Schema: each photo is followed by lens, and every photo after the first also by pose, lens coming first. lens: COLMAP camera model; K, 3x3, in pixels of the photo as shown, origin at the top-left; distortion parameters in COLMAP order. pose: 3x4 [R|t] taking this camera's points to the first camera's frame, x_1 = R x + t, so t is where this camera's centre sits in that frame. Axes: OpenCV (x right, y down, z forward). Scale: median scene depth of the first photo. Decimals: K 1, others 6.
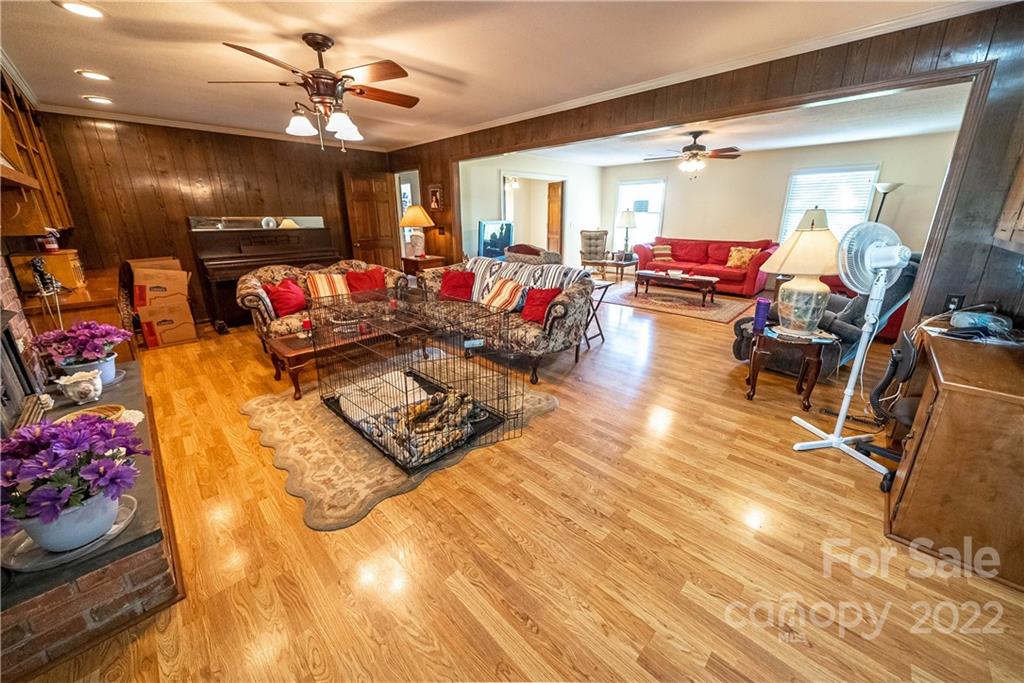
lens RADIAL K [[357.3, 0, 509.9], [0, 357.3, 327.4], [0, 0, 1]] dist [-0.006116, 0.000075]
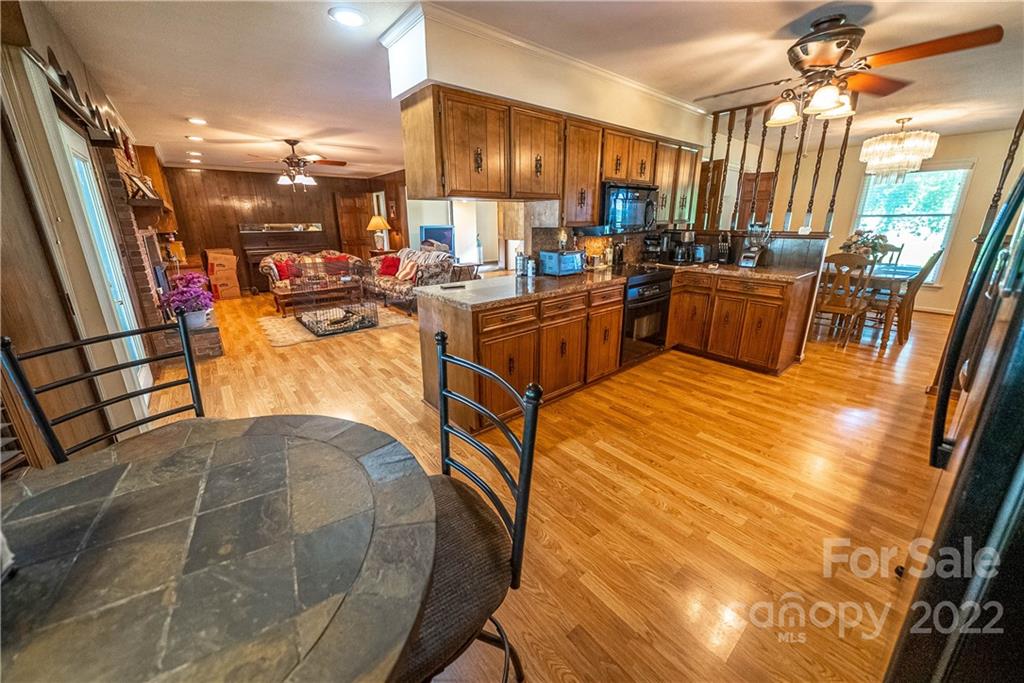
lens RADIAL K [[364.6, 0, 505.4], [0, 364.6, 334.7], [0, 0, 1]] dist [-0.006120, -0.000423]
pose [[0.993186, 0.028642, -0.112967, 0.584668], [-0.028911, 0.999582, -0.000739, 0.184775], [0.112899, 0.004000, 0.993598, -0.586705]]
